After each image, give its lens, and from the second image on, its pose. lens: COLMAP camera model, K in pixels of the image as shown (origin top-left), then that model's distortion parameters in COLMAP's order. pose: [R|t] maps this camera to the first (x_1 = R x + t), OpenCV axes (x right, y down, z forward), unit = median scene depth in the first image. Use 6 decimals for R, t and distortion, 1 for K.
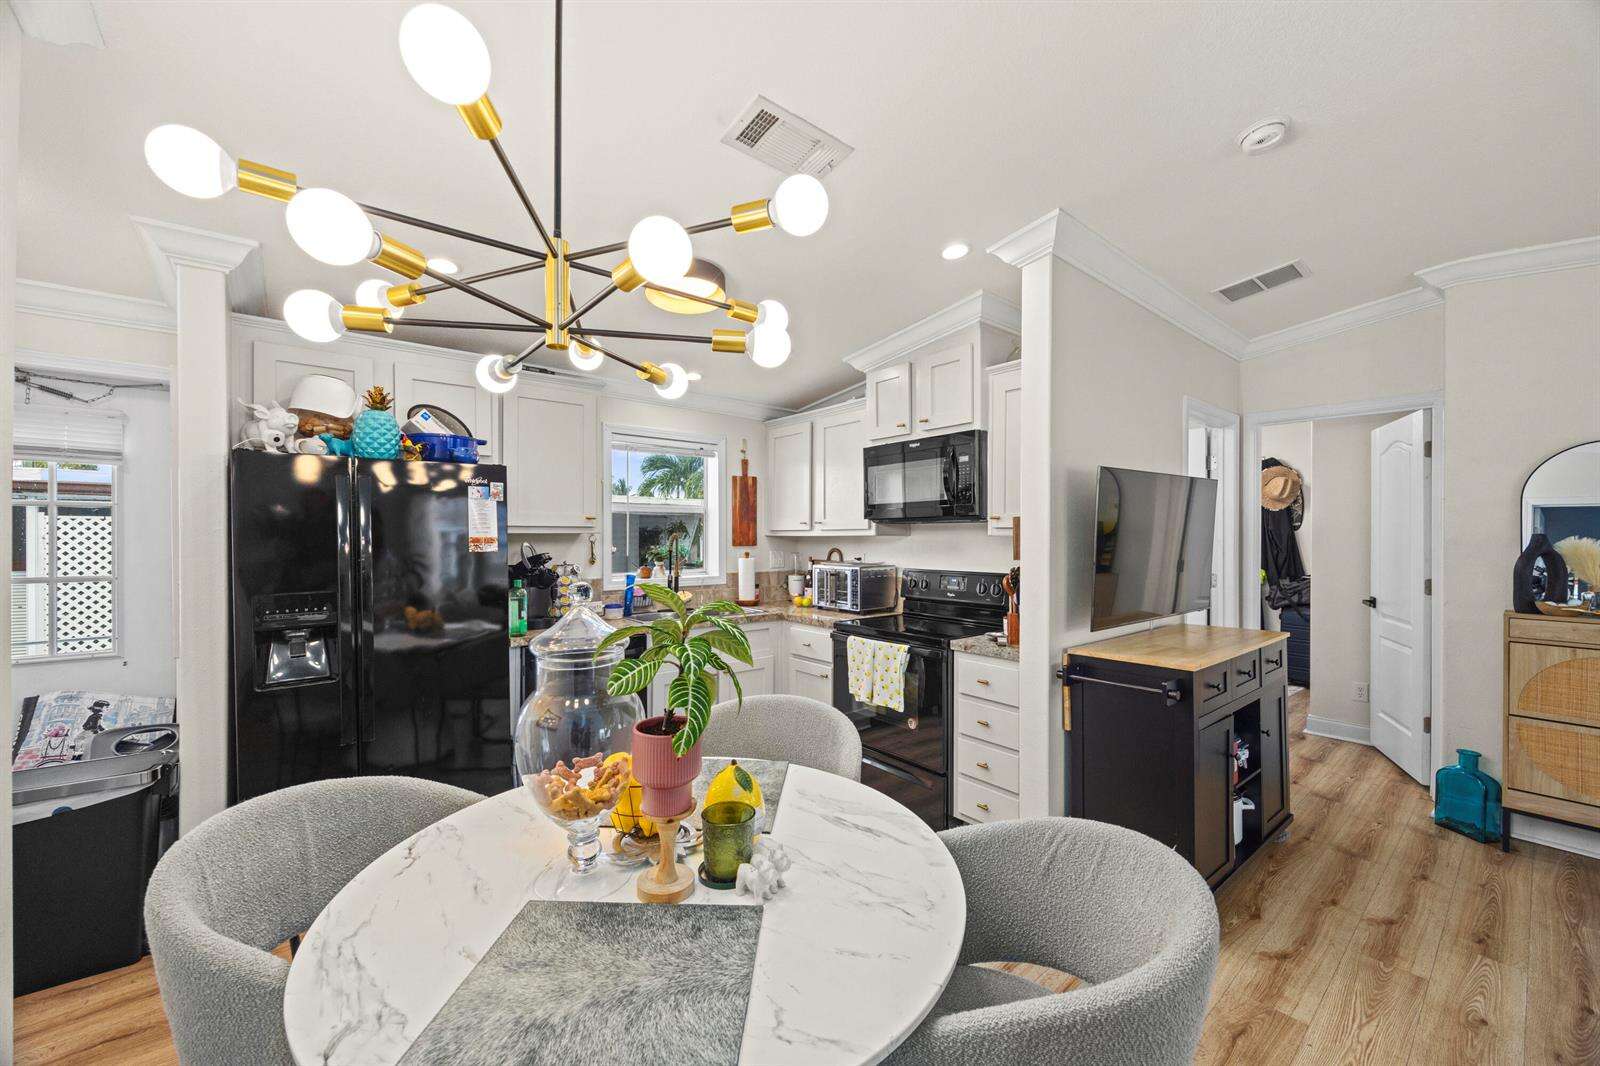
lens RADIAL K [[607.8, 0, 805.2], [0, 607.8, 539.8], [0, 0, 1]] dist [-0.005657, 0.000993]
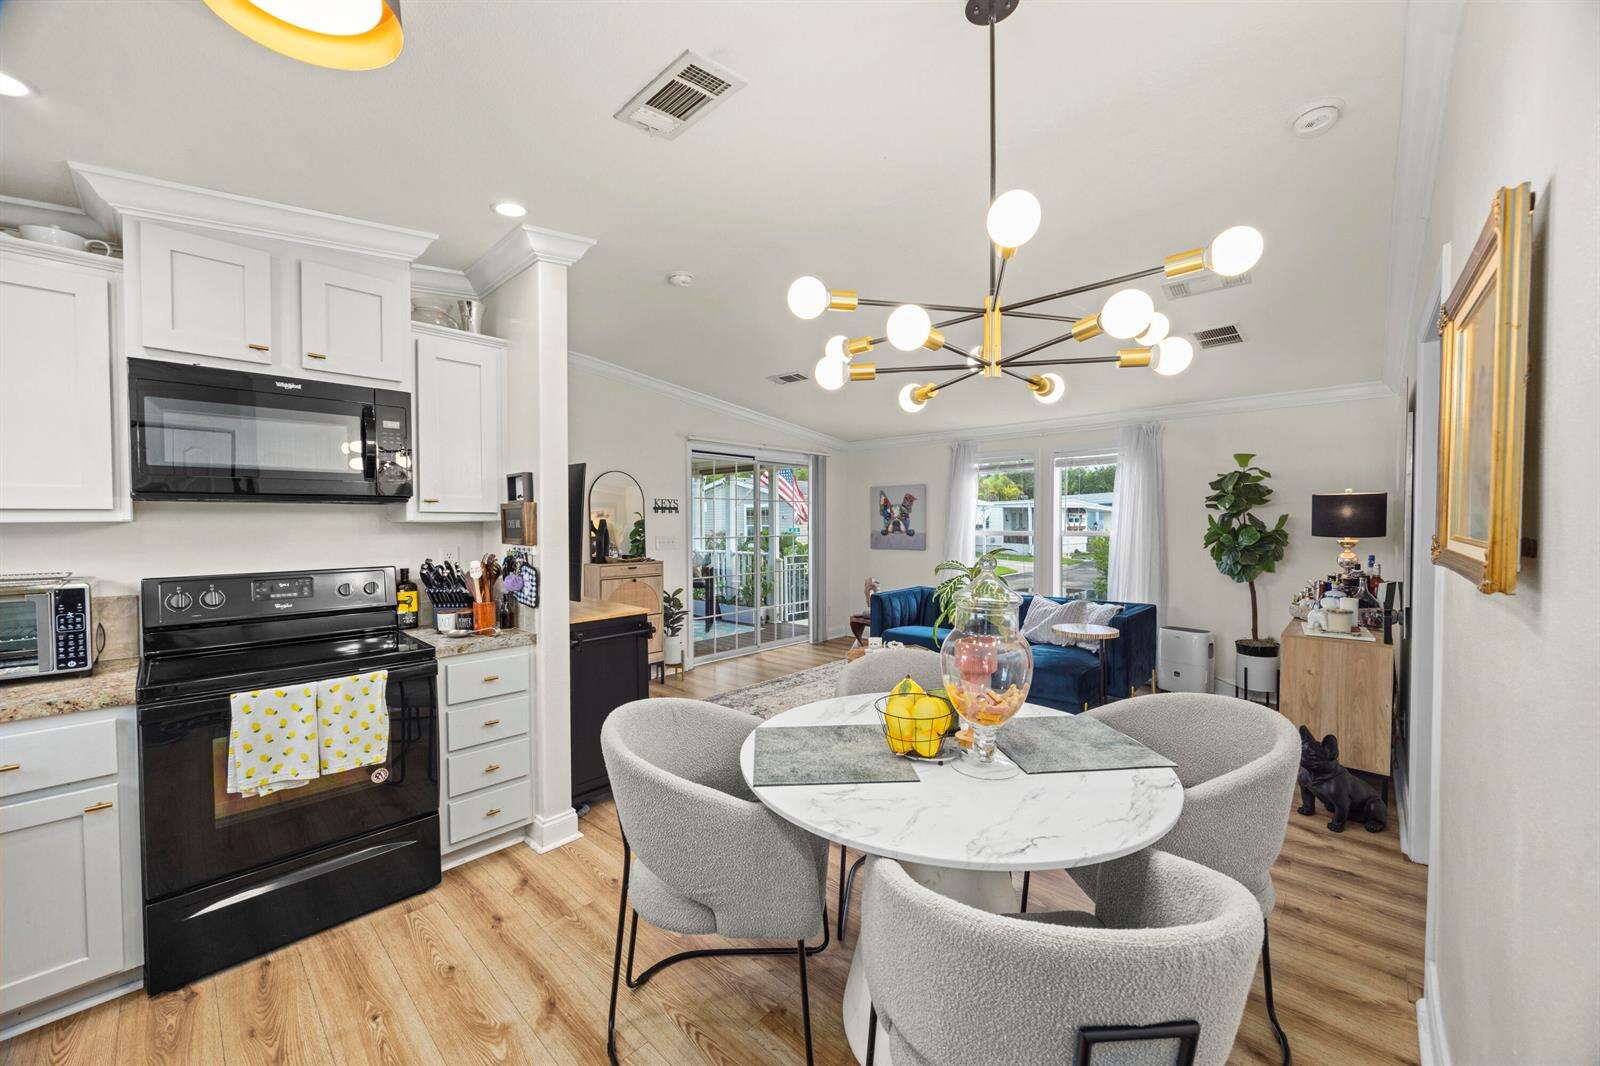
lens RADIAL K [[607.8, 0, 797.5], [0, 607.8, 538.9], [0, 0, 1]] dist [-0.005657, 0.000993]
pose [[-0.127337, -0.030432, 0.991392, -0.600004], [0.007367, 0.999473, 0.031626, -0.004983], [-0.991832, 0.011331, -0.127046, 0.572122]]
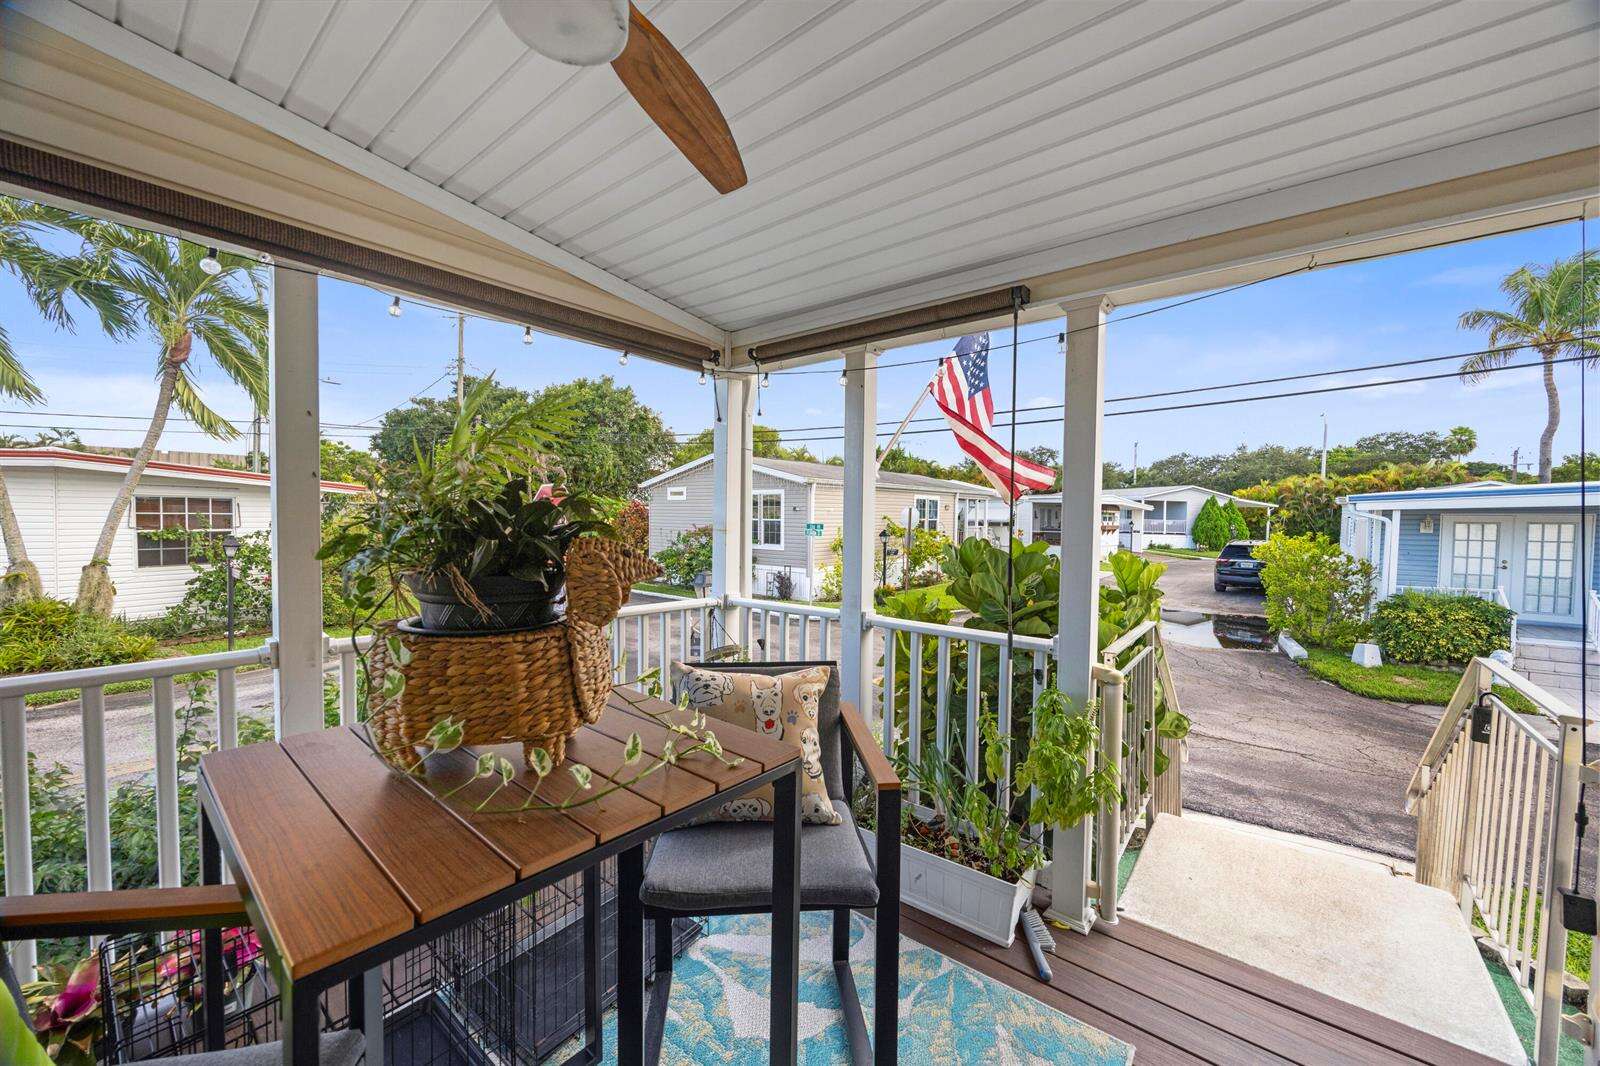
lens RADIAL K [[607.8, 0, 800.0], [0, 607.8, 539.6], [0, 0, 1]] dist [-0.005657, 0.000993]
pose [[-0.185021, -0.045127, 0.981698, 1.543750], [-0.010860, 0.998978, 0.043874, -0.001742], [-0.982675, -0.002544, -0.185322, 0.793659]]
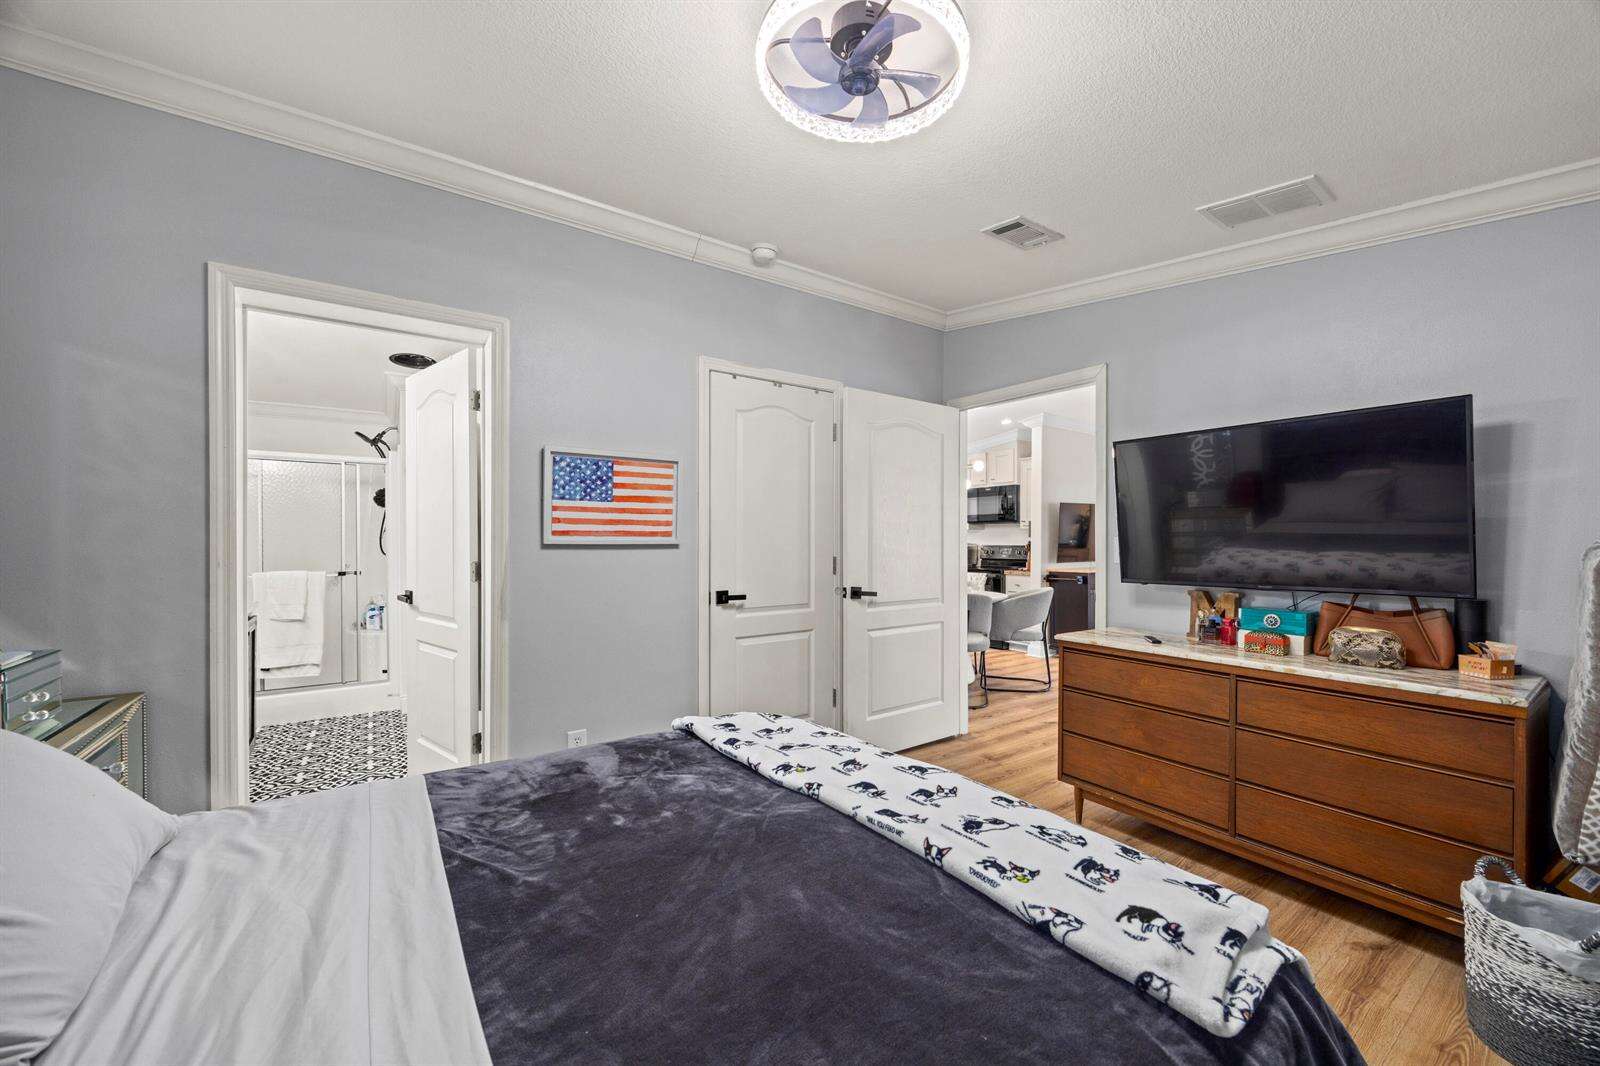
lens RADIAL K [[607.8, 0, 820.8], [0, 607.8, 542.8], [0, 0, 1]] dist [-0.005657, 0.000993]
pose [[0.998436, 0.004727, -0.055715, -0.348312], [-0.004711, 0.999989, 0.000416, 0.051156], [0.055716, -0.000153, 0.998447, -1.434171]]
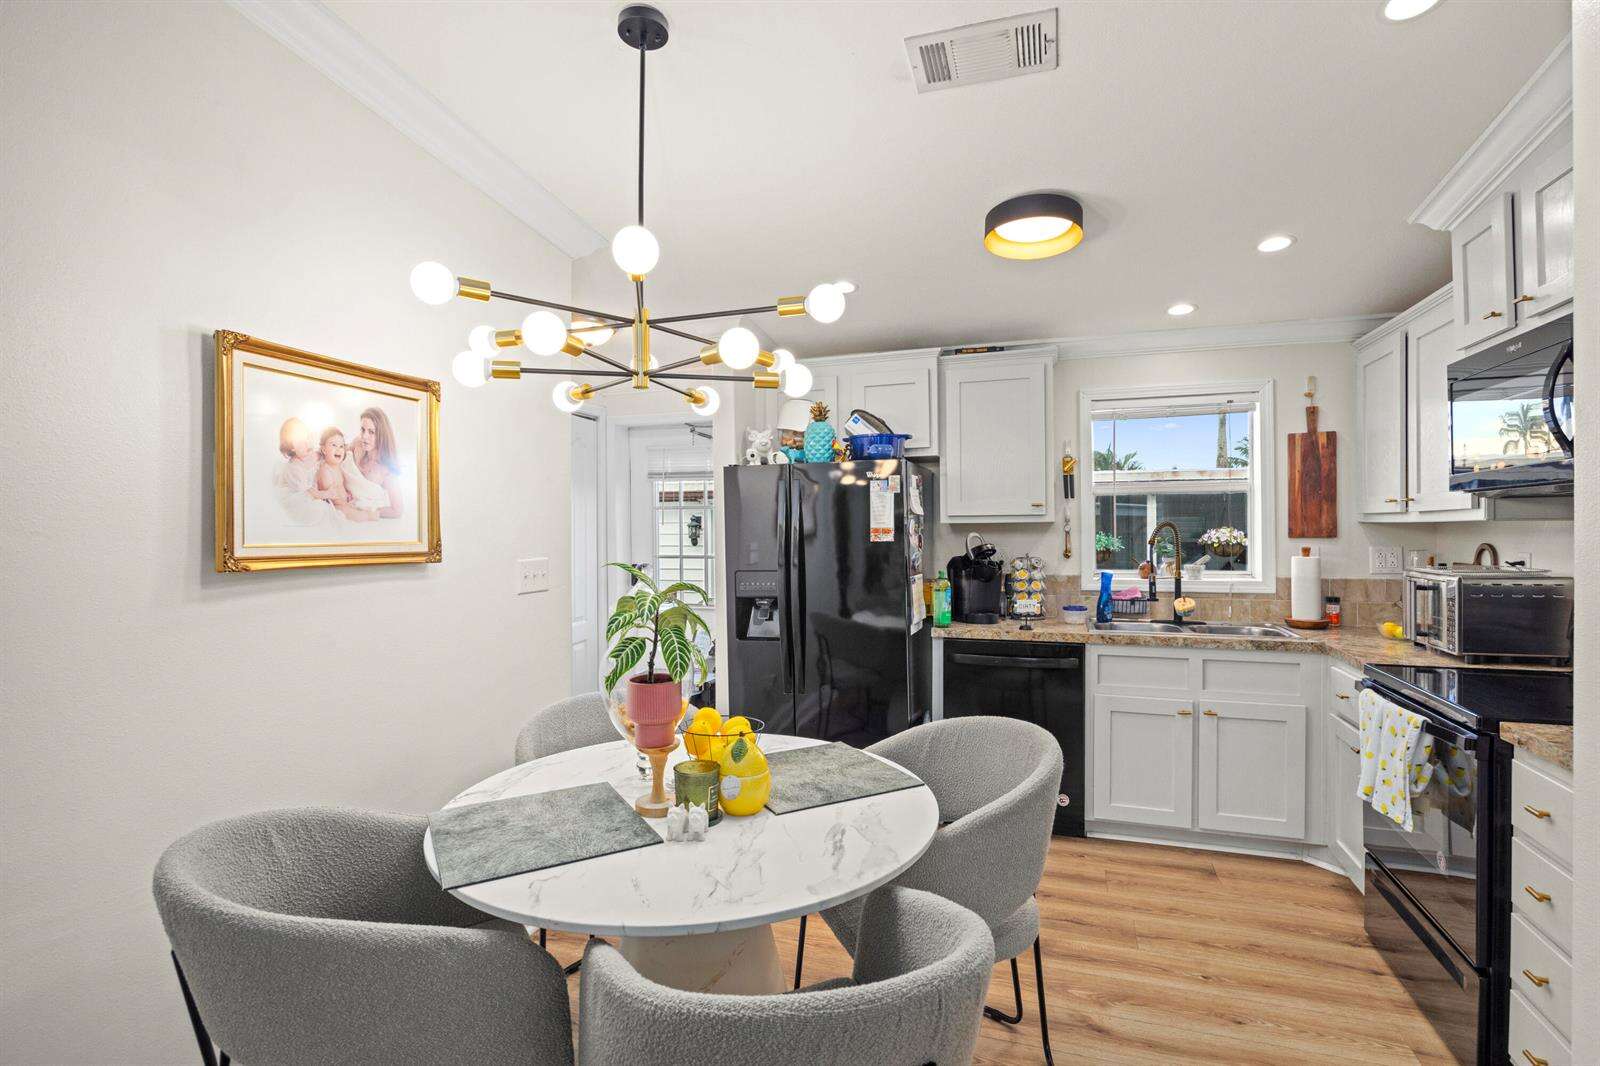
lens RADIAL K [[758.9, 0, 800.7], [0, 758.9, 532.5], [0, 0, 1]] dist [-0.013927, -0.001556]
pose [[0.526826, 0.000325, -0.849973, 0.434115], [0.003244, 0.999992, 0.002393, 0.000218], [0.849967, -0.004018, 0.526821, 0.147464]]
